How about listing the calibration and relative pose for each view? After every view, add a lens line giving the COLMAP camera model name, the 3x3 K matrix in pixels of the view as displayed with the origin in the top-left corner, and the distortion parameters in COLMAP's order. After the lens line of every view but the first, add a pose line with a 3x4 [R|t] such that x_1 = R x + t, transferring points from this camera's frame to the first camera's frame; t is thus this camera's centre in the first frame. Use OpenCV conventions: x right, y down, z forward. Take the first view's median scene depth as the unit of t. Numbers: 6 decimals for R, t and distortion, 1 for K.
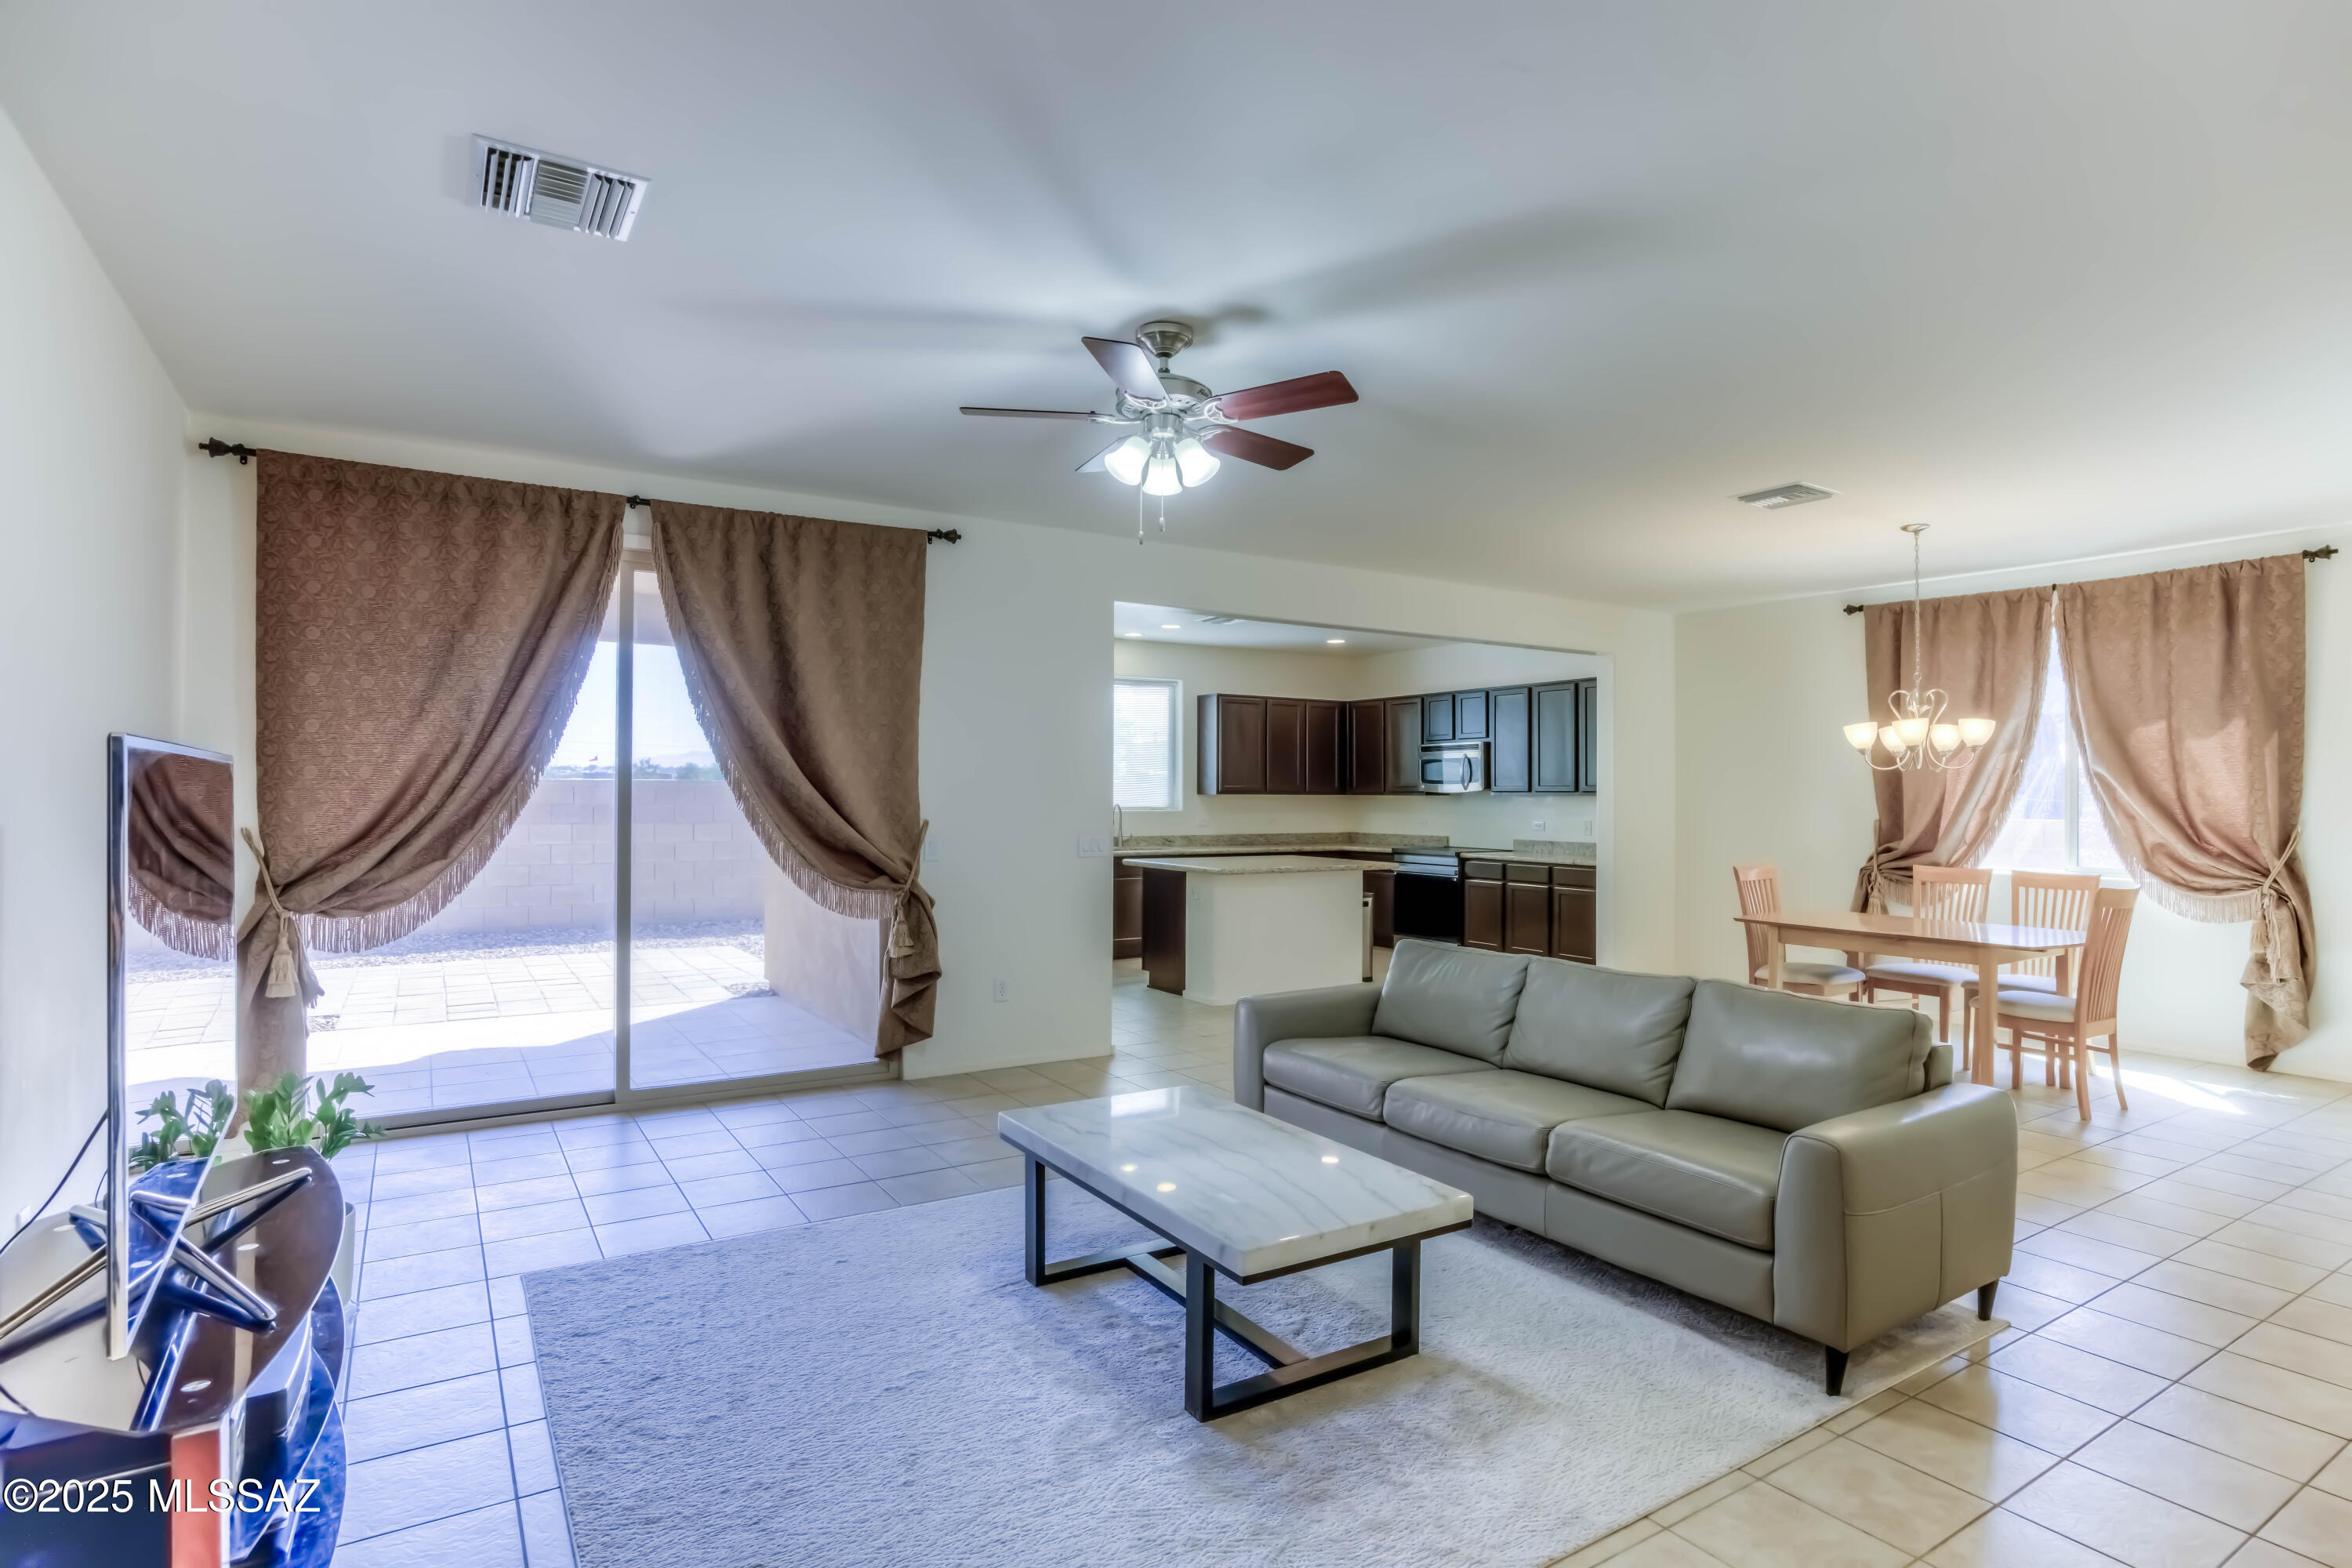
lens RADIAL K [[1210.5, 0, 1140.7], [0, 1210.5, 773.5], [0, 0, 1]] dist [-0.024557, 0.009140]
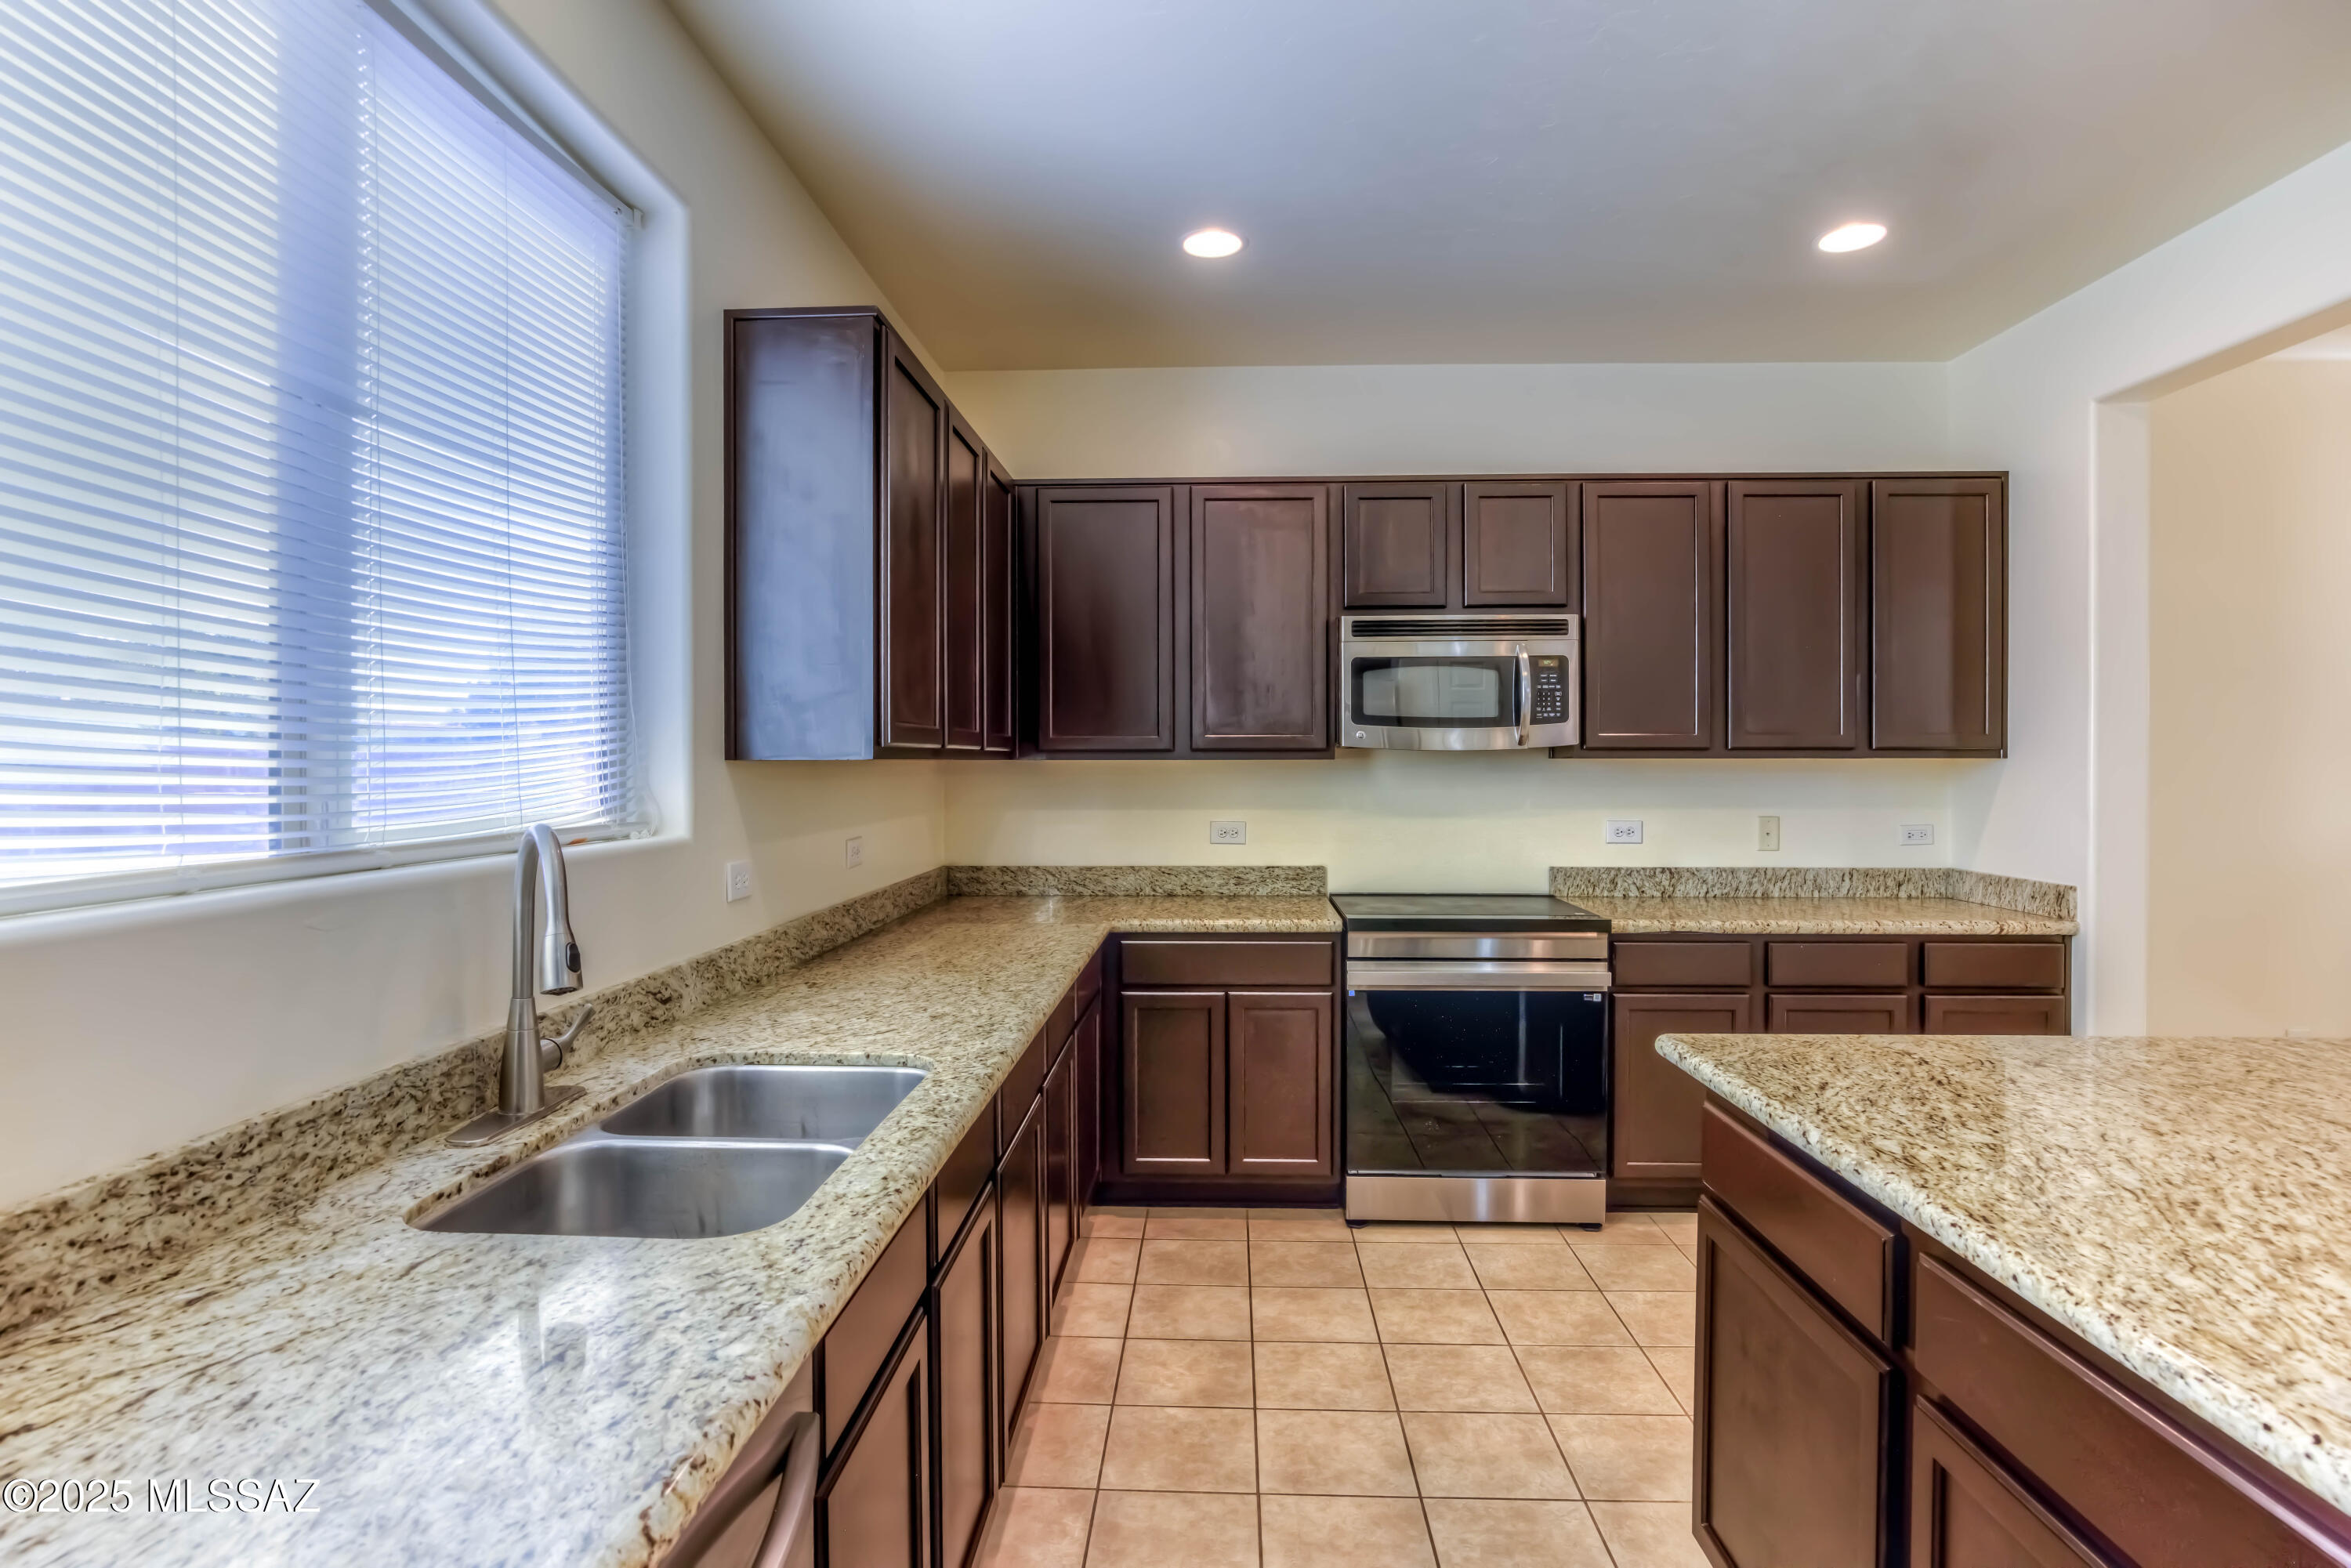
lens RADIAL K [[1210.0, 0, 1178.6], [0, 1210.0, 777.9], [0, 0, 1]] dist [-0.024557, 0.009140]
pose [[0.542703, -0.019293, 0.839703, -0.146908], [-0.011405, 0.999475, 0.030334, 0.021451], [-0.839847, -0.026039, 0.542198, 1.347037]]
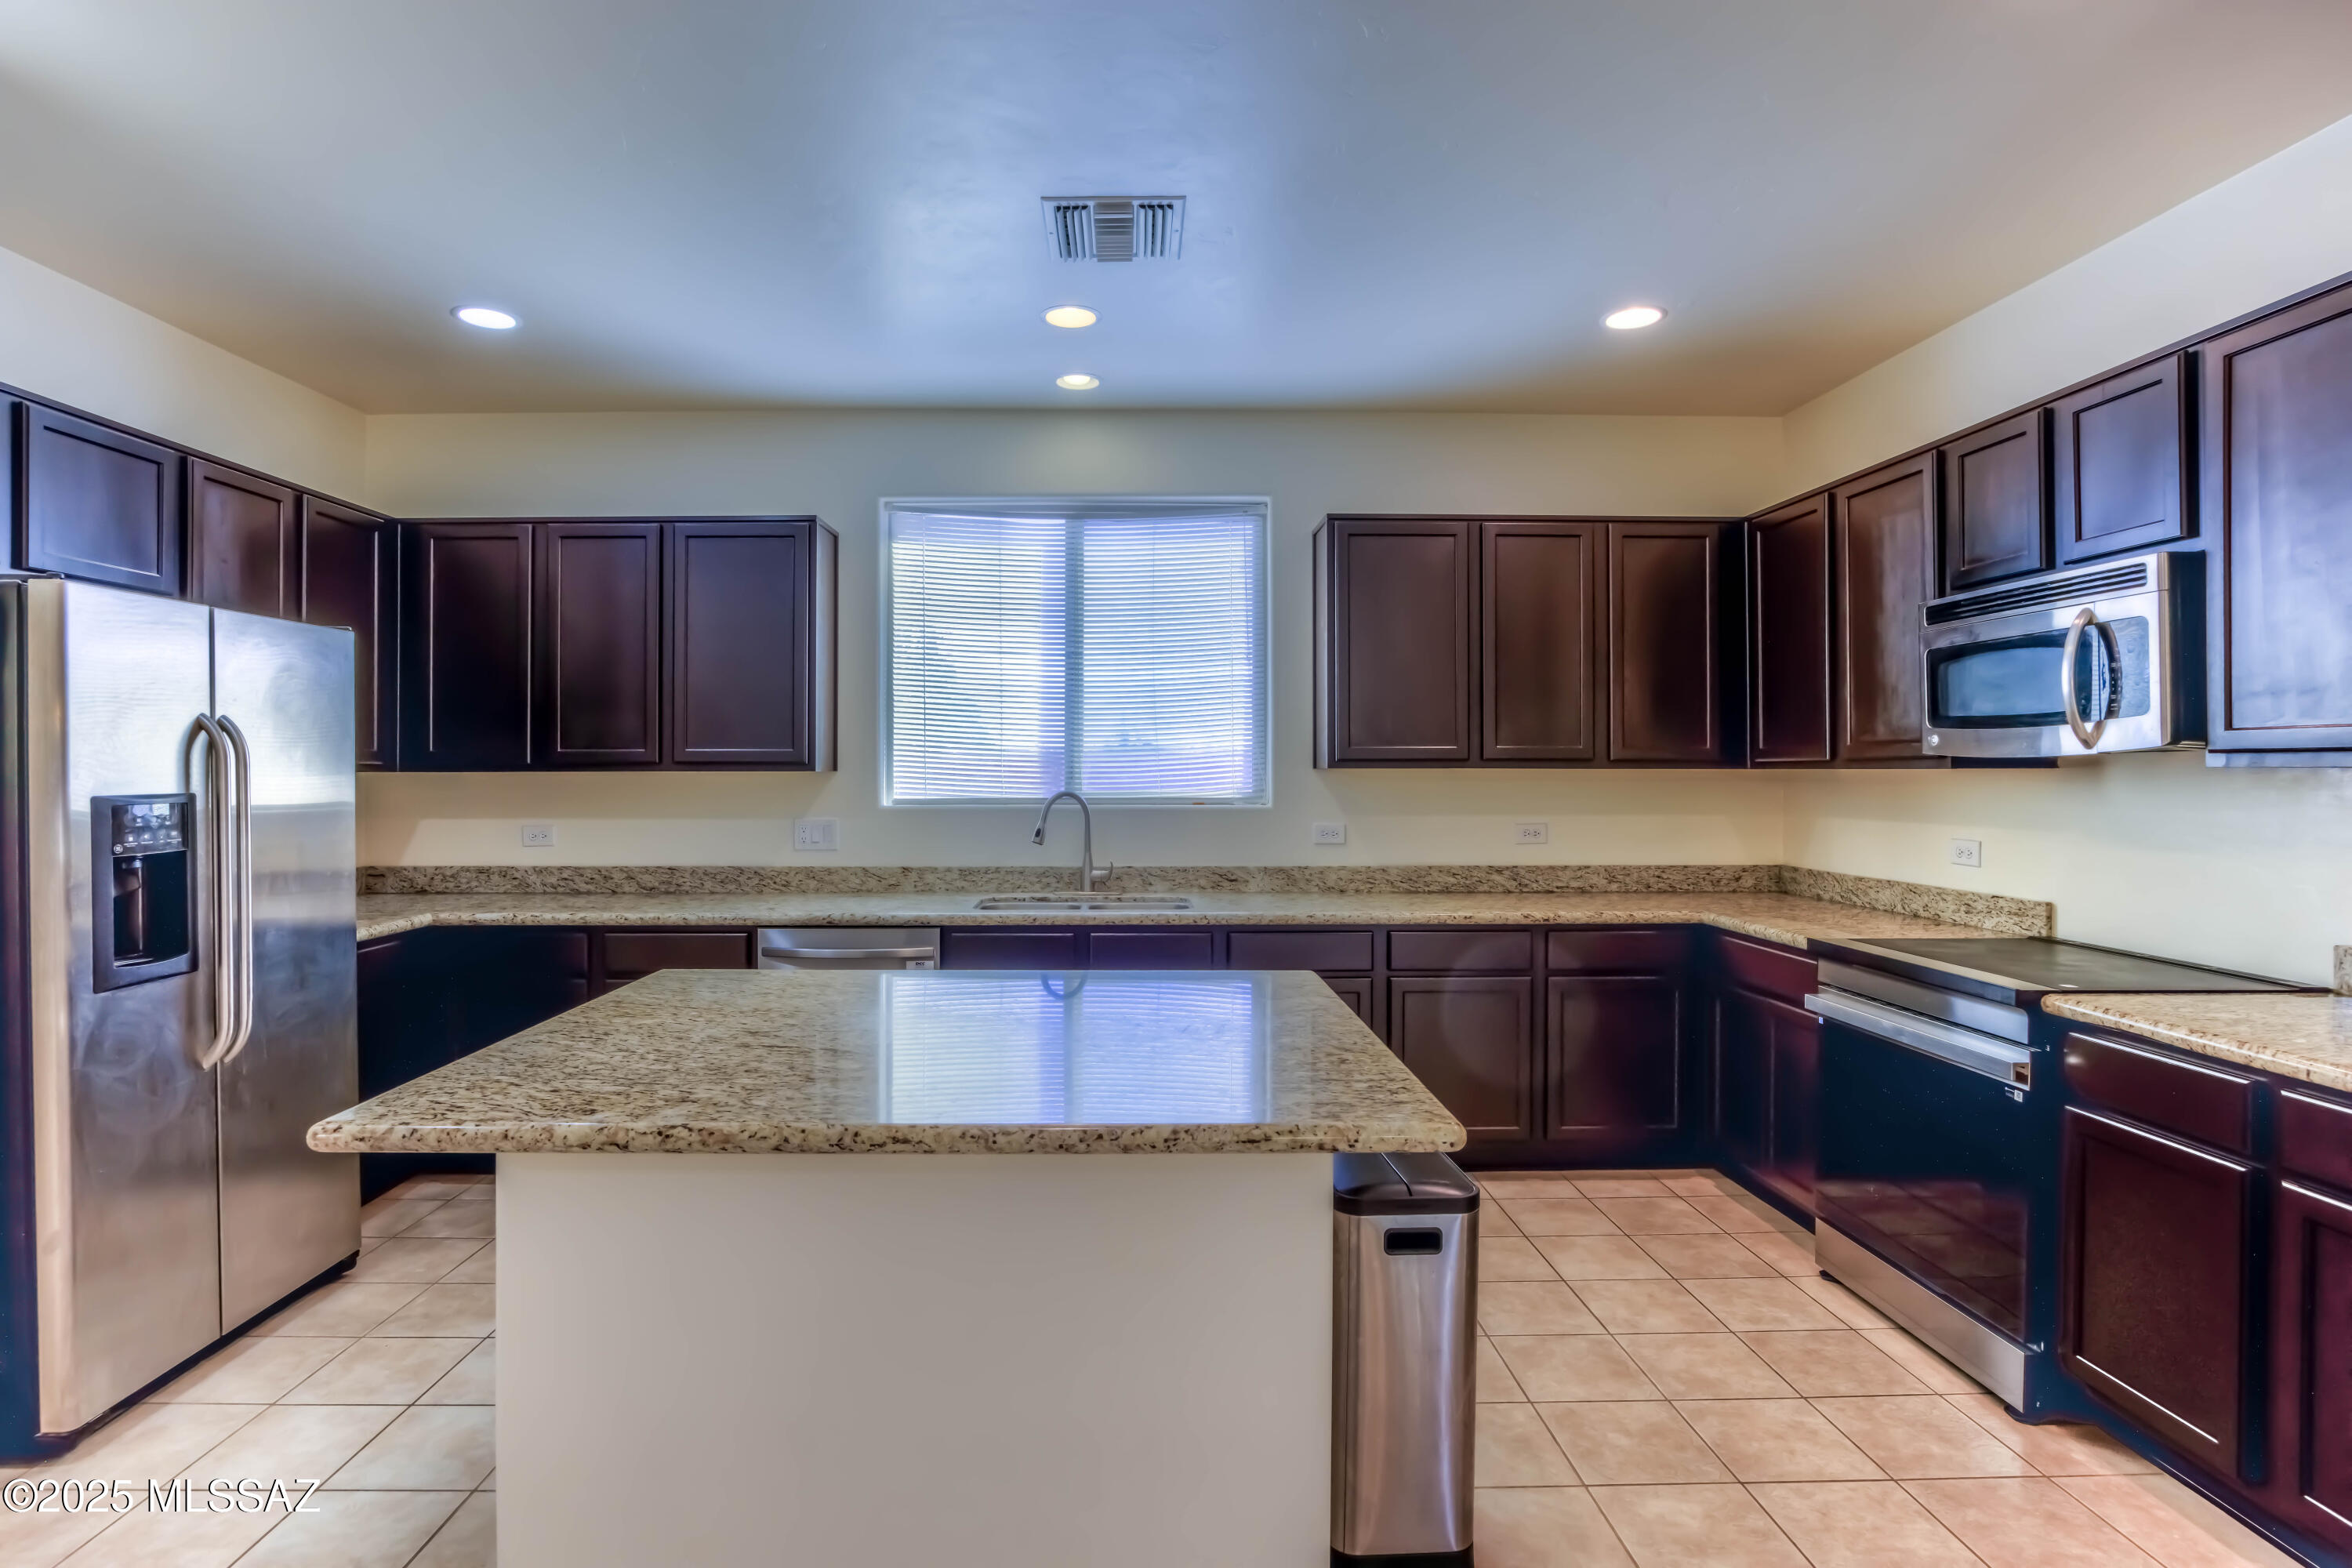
lens RADIAL K [[1210.5, 0, 1130.5], [0, 1210.5, 770.6], [0, 0, 1]] dist [-0.024557, 0.009140]
pose [[0.867888, -0.006942, -0.496712, 0.328827], [0.015990, 0.999775, 0.013966, 0.018363], [0.496503, -0.020063, 0.867803, 1.013559]]
